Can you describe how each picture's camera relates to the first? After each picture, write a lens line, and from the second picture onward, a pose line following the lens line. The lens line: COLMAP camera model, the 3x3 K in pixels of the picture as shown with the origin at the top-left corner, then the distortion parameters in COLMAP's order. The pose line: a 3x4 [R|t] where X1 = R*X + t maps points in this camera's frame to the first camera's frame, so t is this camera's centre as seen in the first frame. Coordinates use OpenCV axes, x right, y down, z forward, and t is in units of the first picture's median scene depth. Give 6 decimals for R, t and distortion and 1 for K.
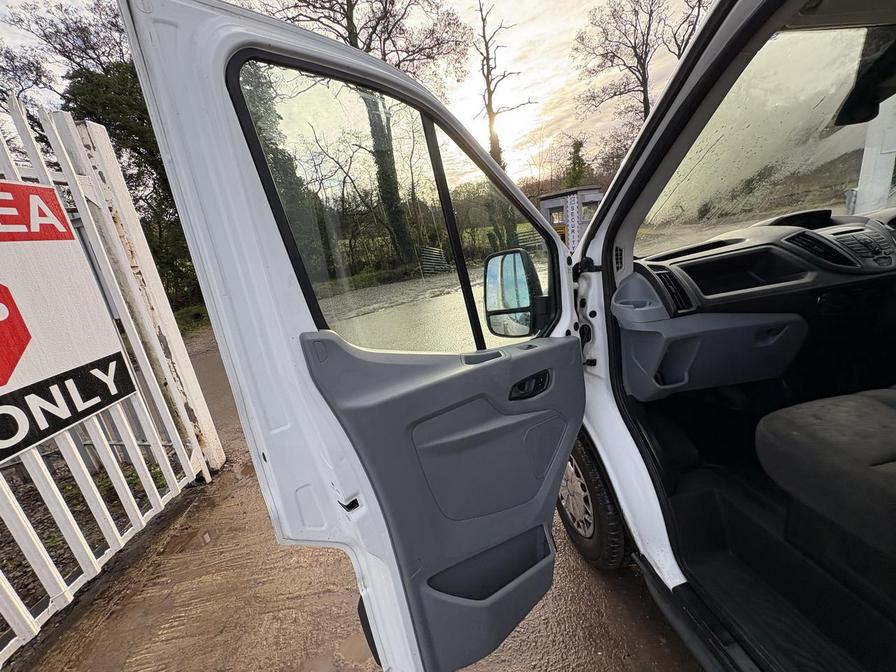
lens RADIAL K [[355.7, 0, 447.4], [0, 355.7, 336.2], [0, 0, 1]] dist [-0.003936, 0.001577]
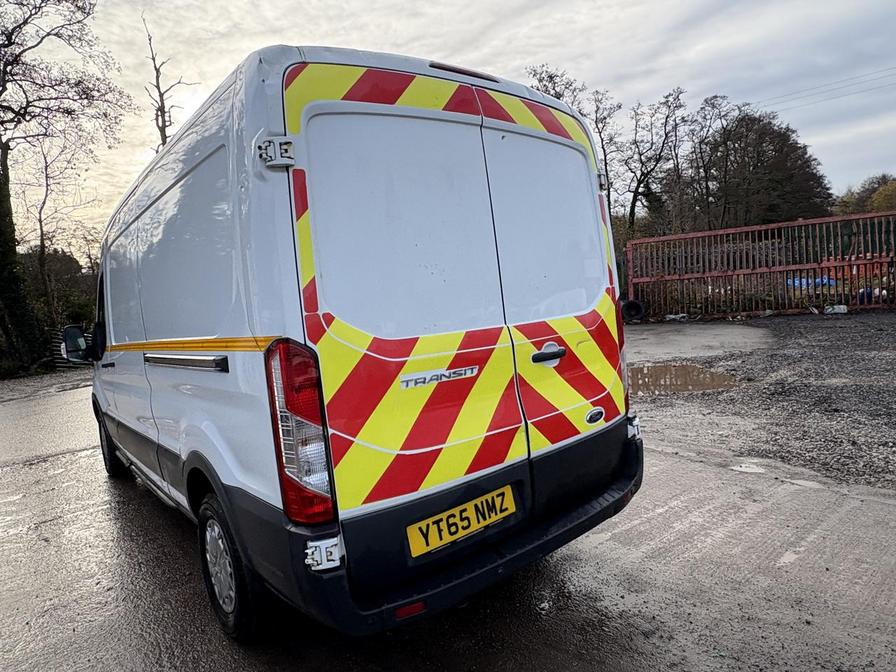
lens RADIAL K [[545.9, 0, 441.6], [0, 545.9, 335.5], [0, 0, 1]] dist [0.013863, -0.005119]
pose [[0.863481, 0.021439, 0.503926, 0.040705], [0.101972, 0.971044, -0.216043, 0.067370], [-0.493966, 0.237935, 0.836292, -0.259504]]
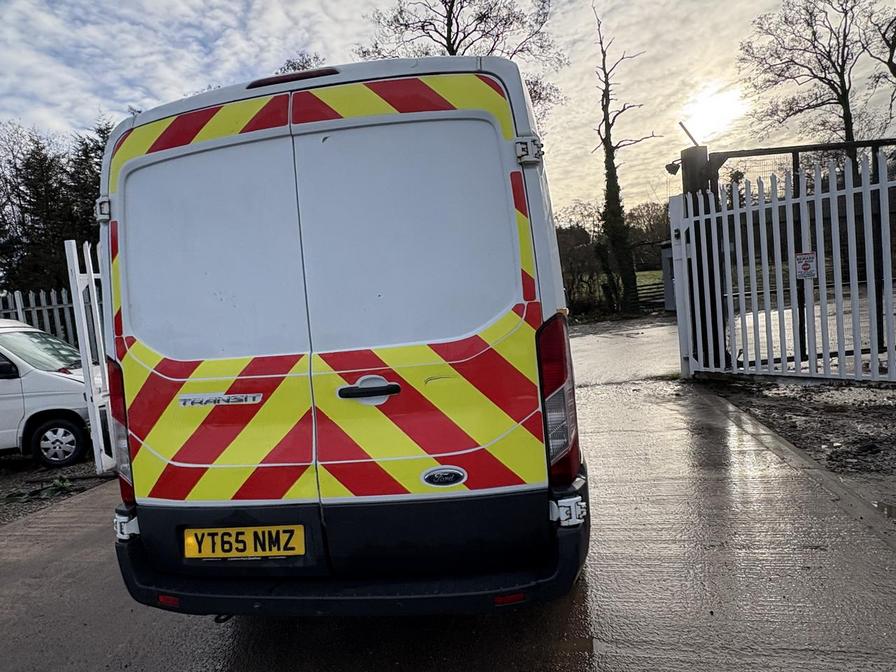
lens RADIAL K [[545.9, 0, 447.2], [0, 545.9, 332.3], [0, 0, 1]] dist [0.013863, -0.005119]
pose [[0.953009, 0.062822, -0.296356, 0.171498], [-0.112861, 0.981466, -0.154879, 0.050490], [0.281134, 0.181048, 0.942436, -0.262470]]
